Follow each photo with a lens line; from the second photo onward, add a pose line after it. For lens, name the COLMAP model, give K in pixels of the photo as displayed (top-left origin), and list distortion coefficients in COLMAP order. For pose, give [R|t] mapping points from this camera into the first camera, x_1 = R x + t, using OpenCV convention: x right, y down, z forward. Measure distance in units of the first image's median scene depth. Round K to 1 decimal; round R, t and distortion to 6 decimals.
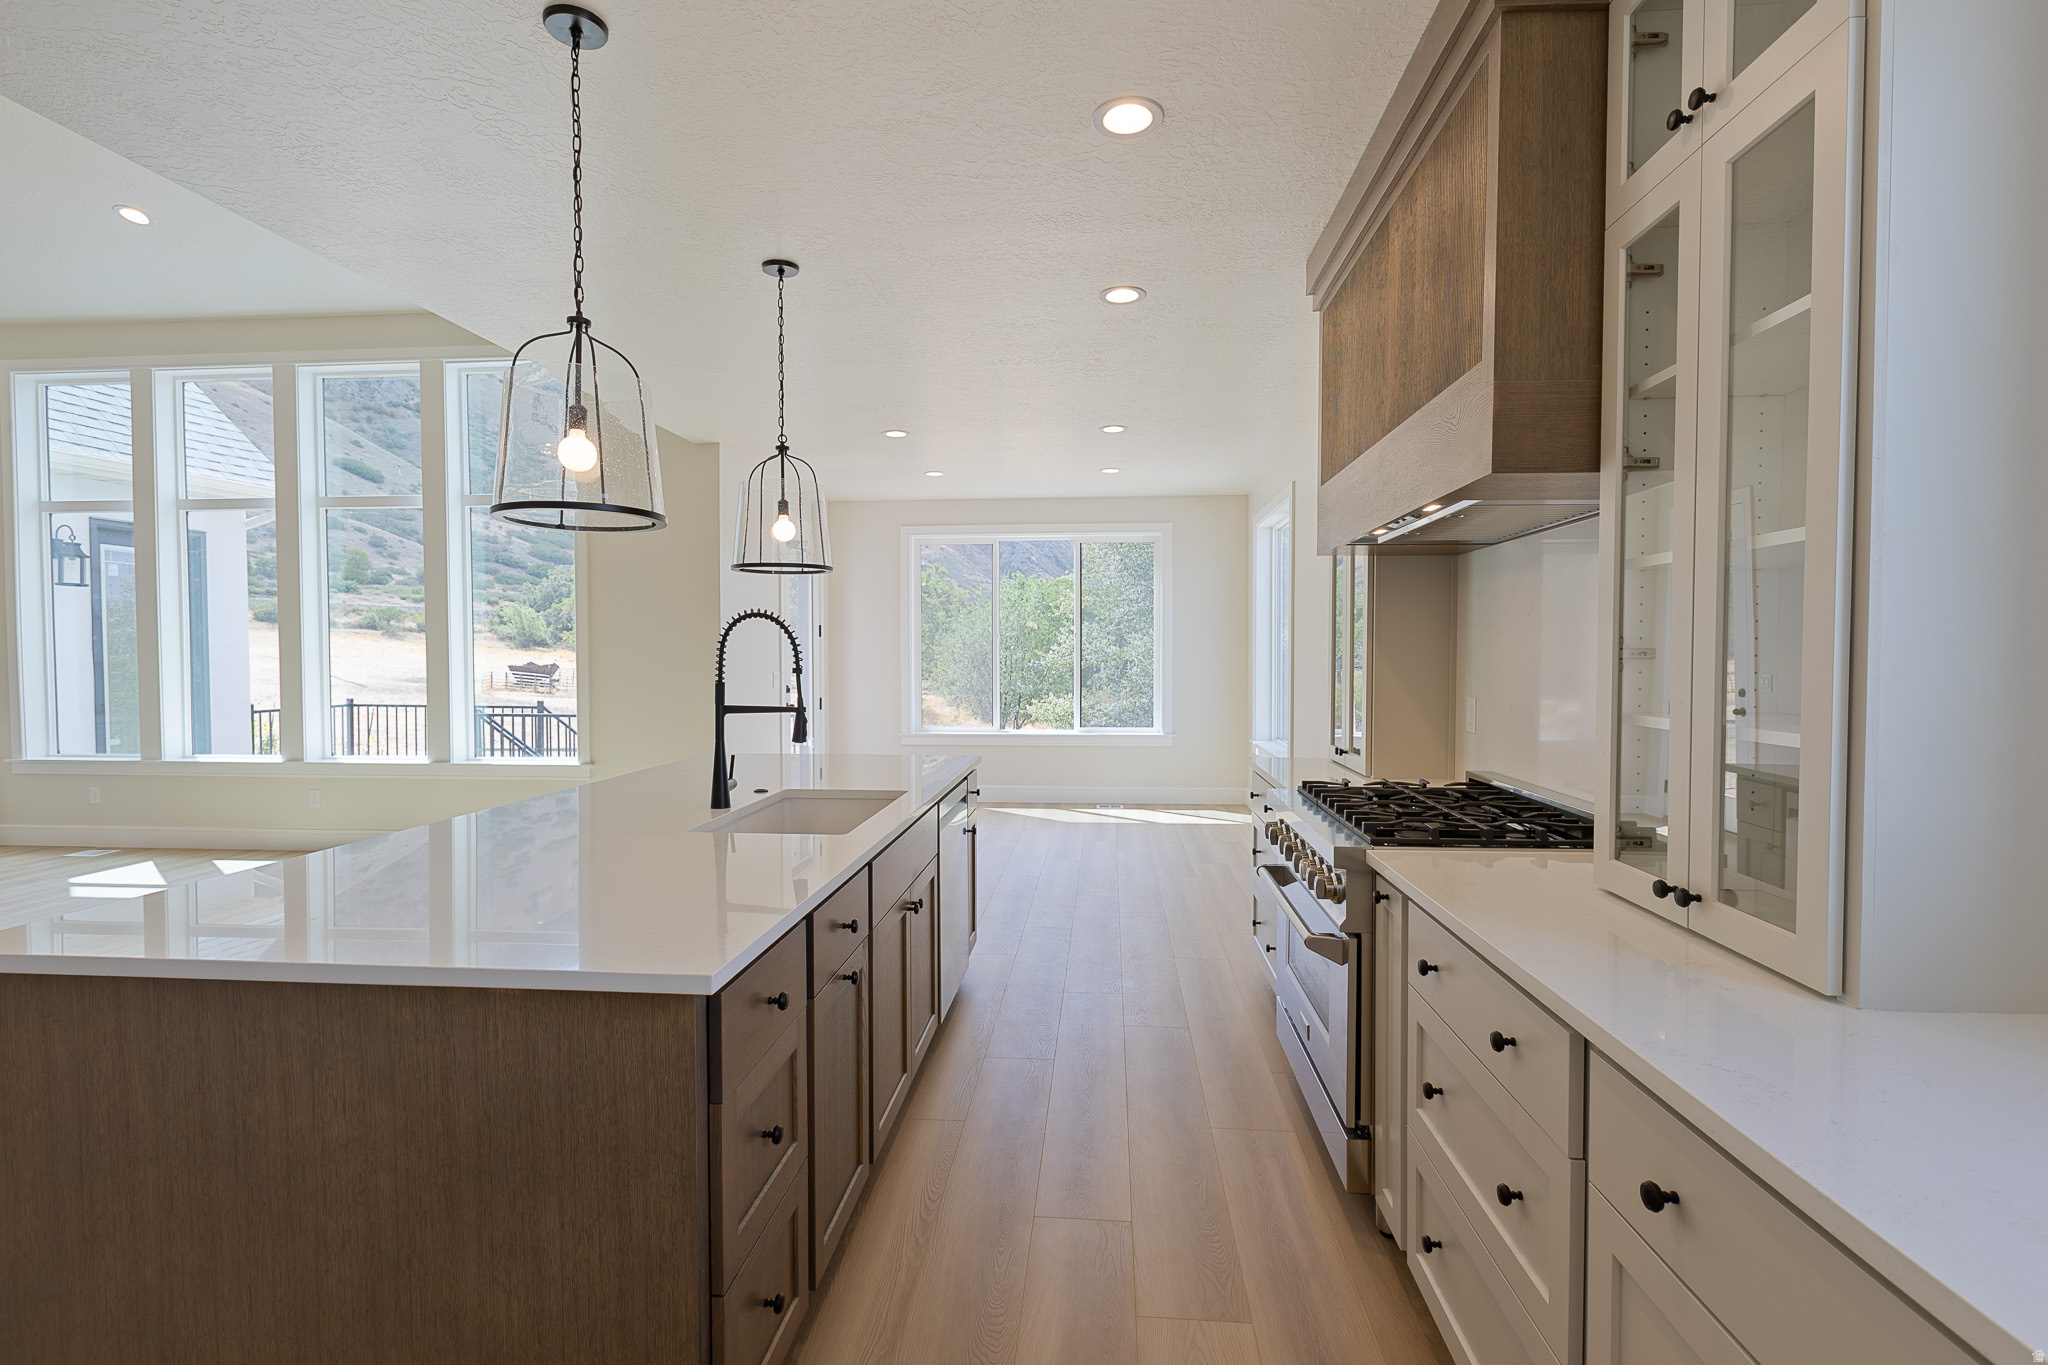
lens RADIAL K [[922.0, 0, 1031.8], [0, 922.0, 675.8], [0, 0, 1]] dist [-0.001770, -0.000095]
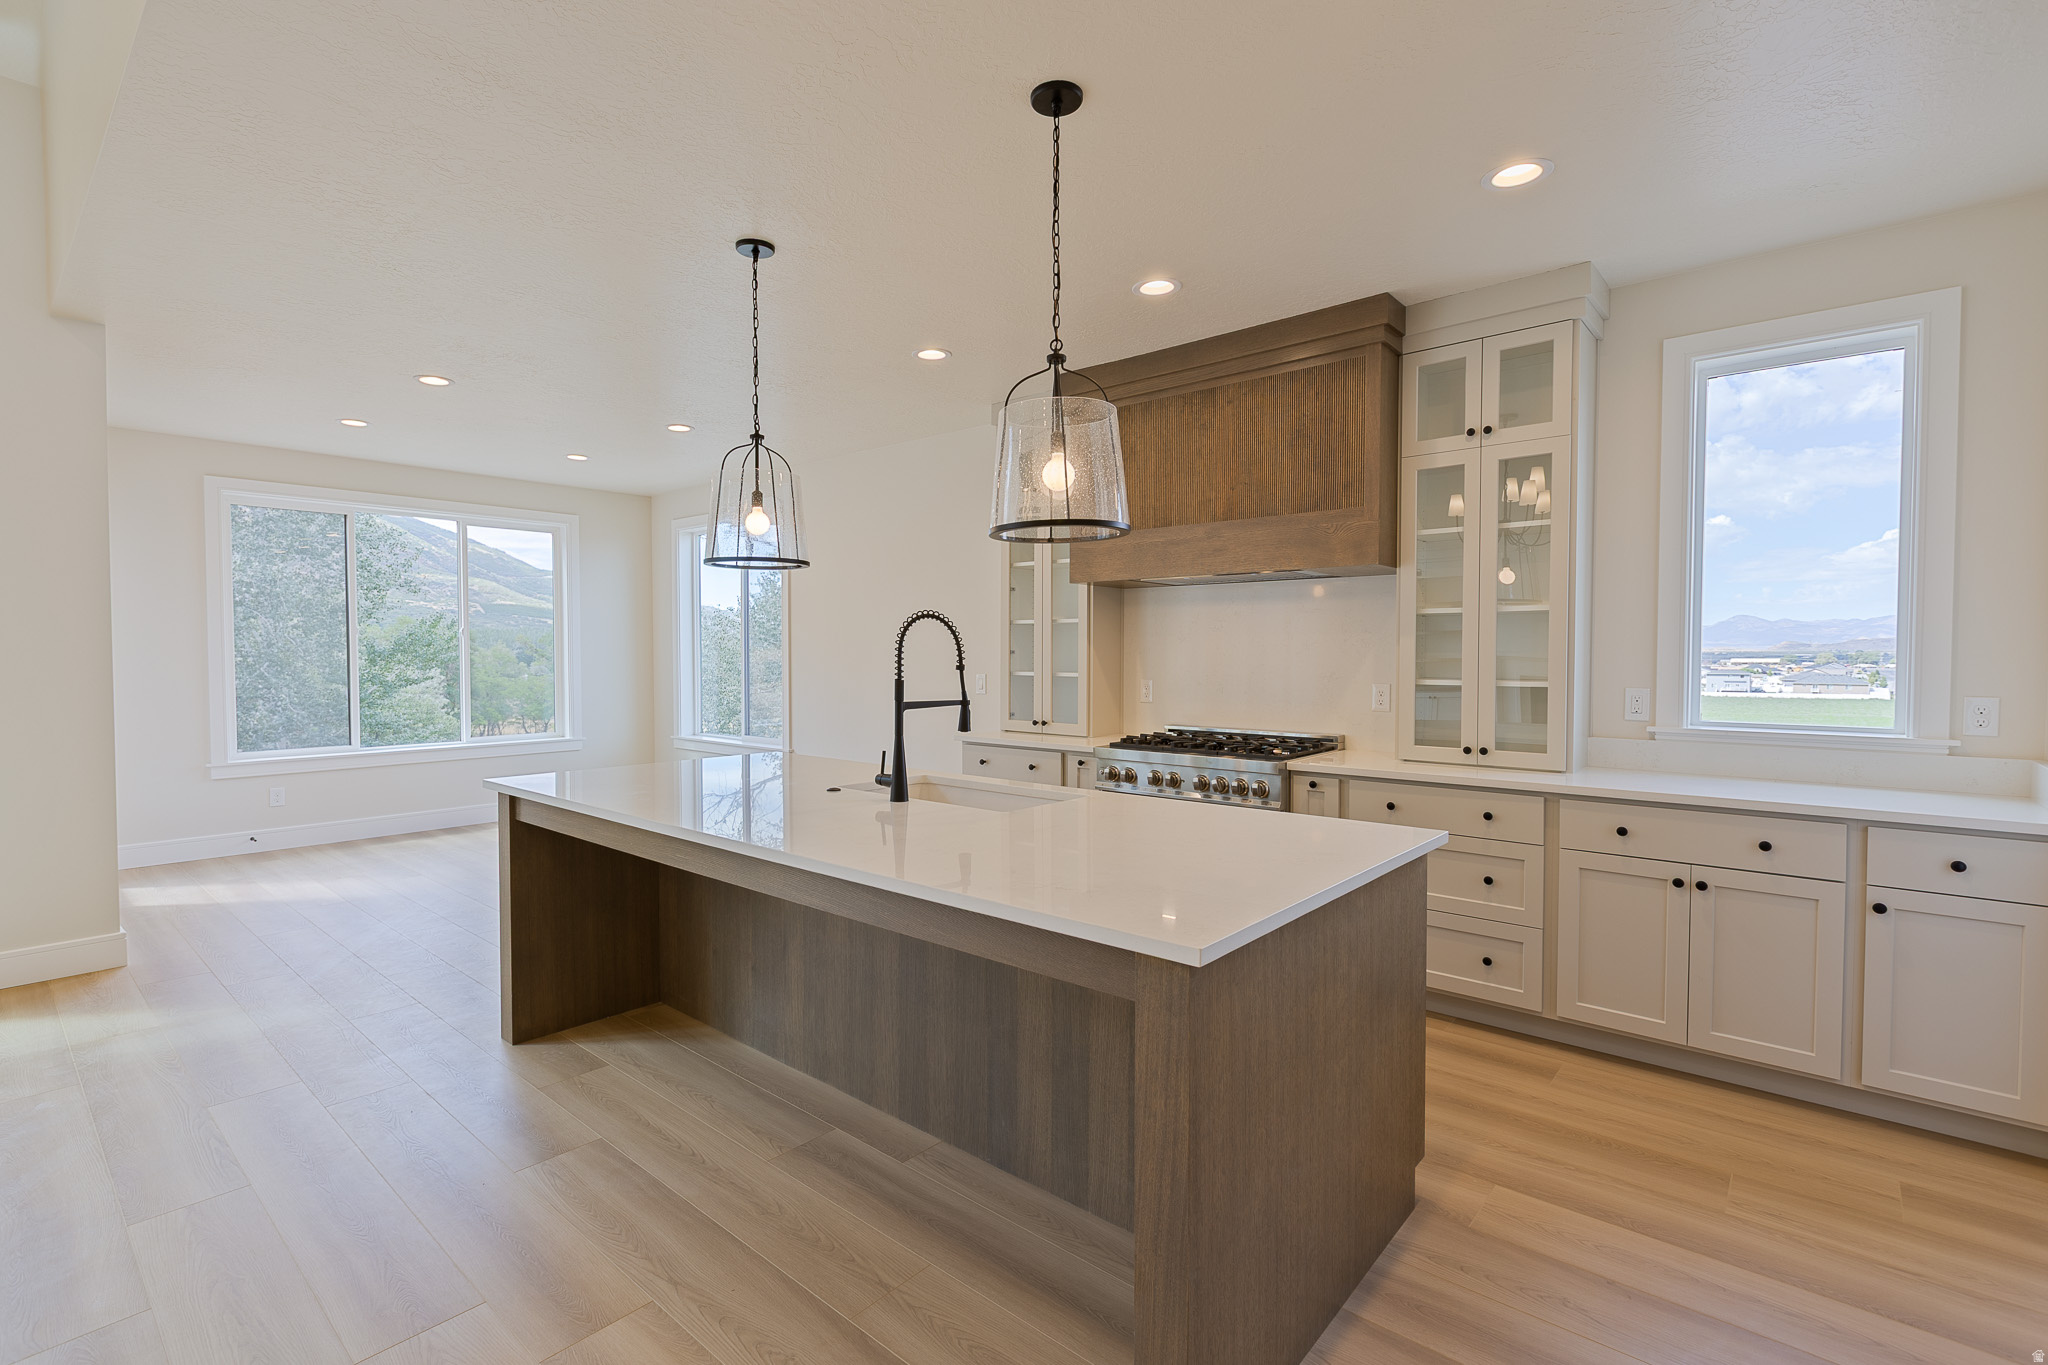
lens RADIAL K [[937.9, 0, 1002.5], [0, 937.9, 677.5], [0, 0, 1]] dist [0.000629, 0.000244]
pose [[0.602305, -0.024255, 0.797898, -0.892833], [0.020435, 0.999679, 0.014963, -0.007953], [-0.798004, 0.007293, 0.602607, 0.214924]]
